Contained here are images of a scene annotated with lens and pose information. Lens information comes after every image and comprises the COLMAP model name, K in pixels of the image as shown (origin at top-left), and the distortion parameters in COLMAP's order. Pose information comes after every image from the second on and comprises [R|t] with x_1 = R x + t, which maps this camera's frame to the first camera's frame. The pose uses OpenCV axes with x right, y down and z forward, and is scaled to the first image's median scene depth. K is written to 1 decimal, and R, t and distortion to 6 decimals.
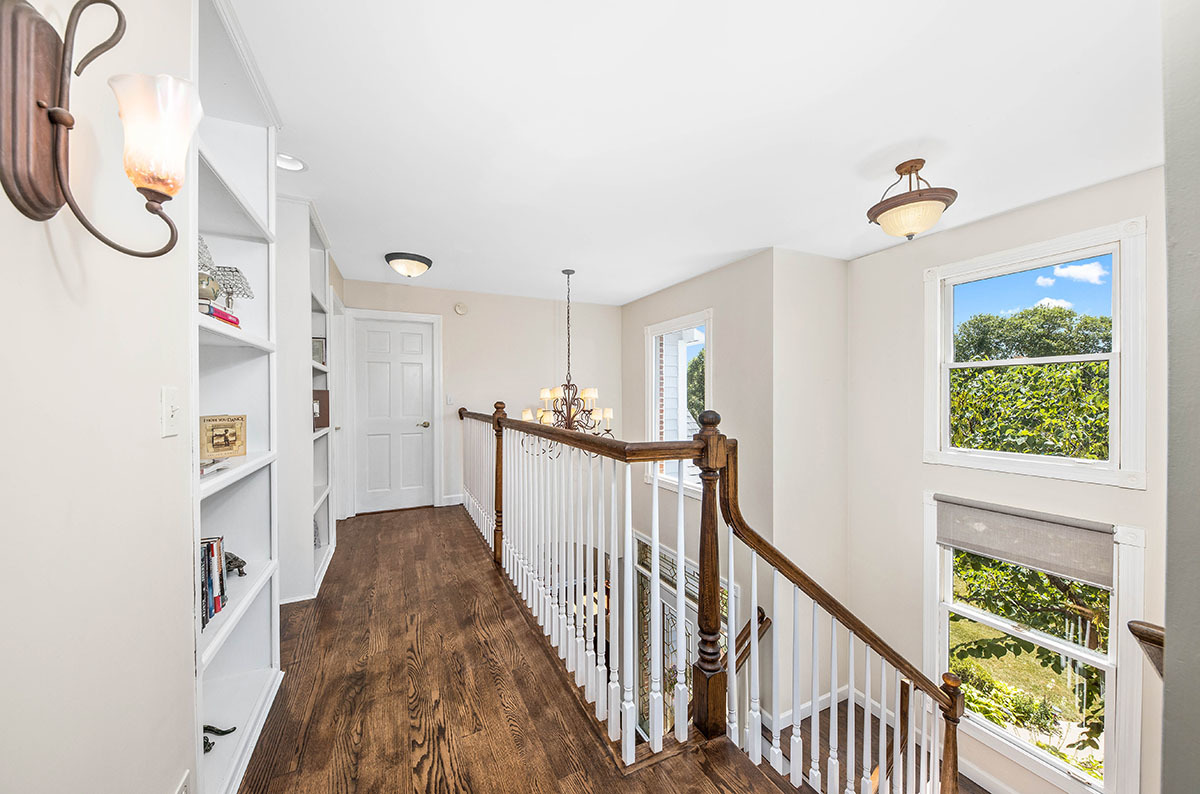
lens RADIAL K [[419.2, 0, 601.4], [0, 419.2, 399.6], [0, 0, 1]] dist [-0.007901, -0.000415]
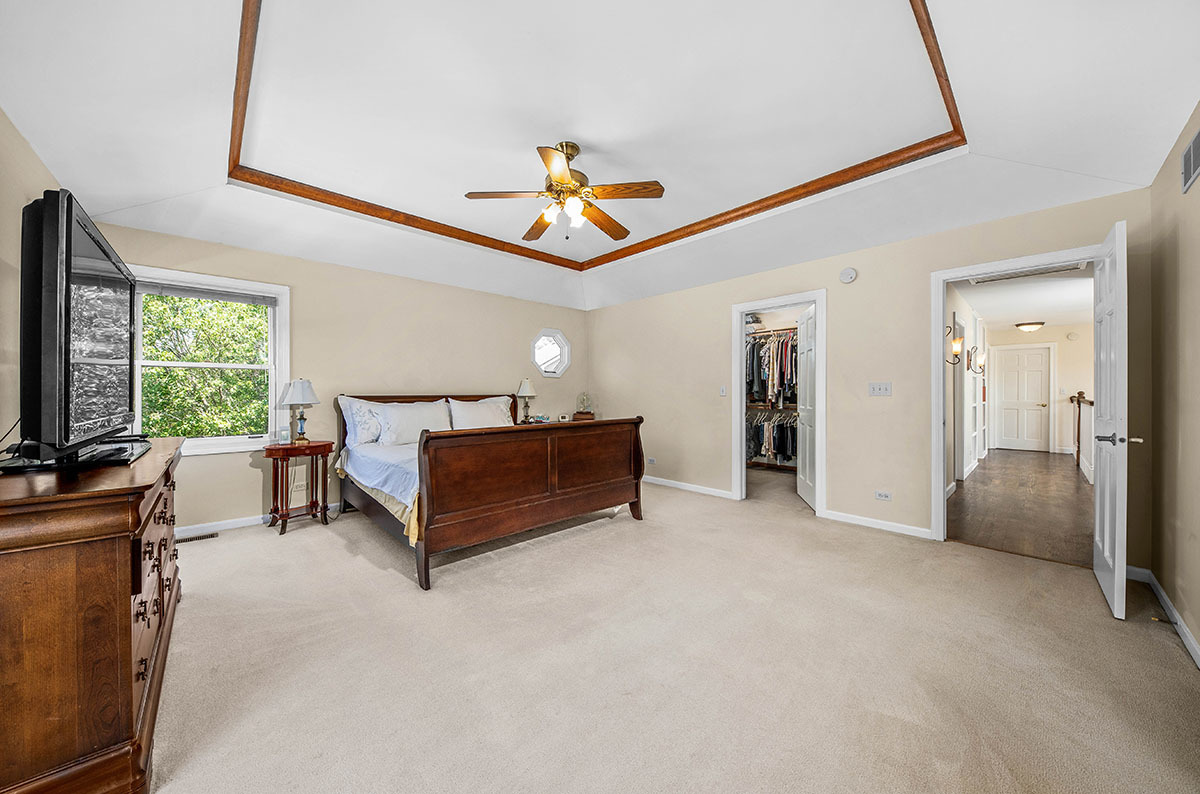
lens RADIAL K [[419.2, 0, 592.3], [0, 419.2, 391.6], [0, 0, 1]] dist [-0.007901, -0.000415]
pose [[0.291431, 0.002488, -0.956589, 0.889650], [-0.007155, 0.999974, 0.000421, 0.018682], [0.956565, 0.006722, 0.291441, -1.699107]]
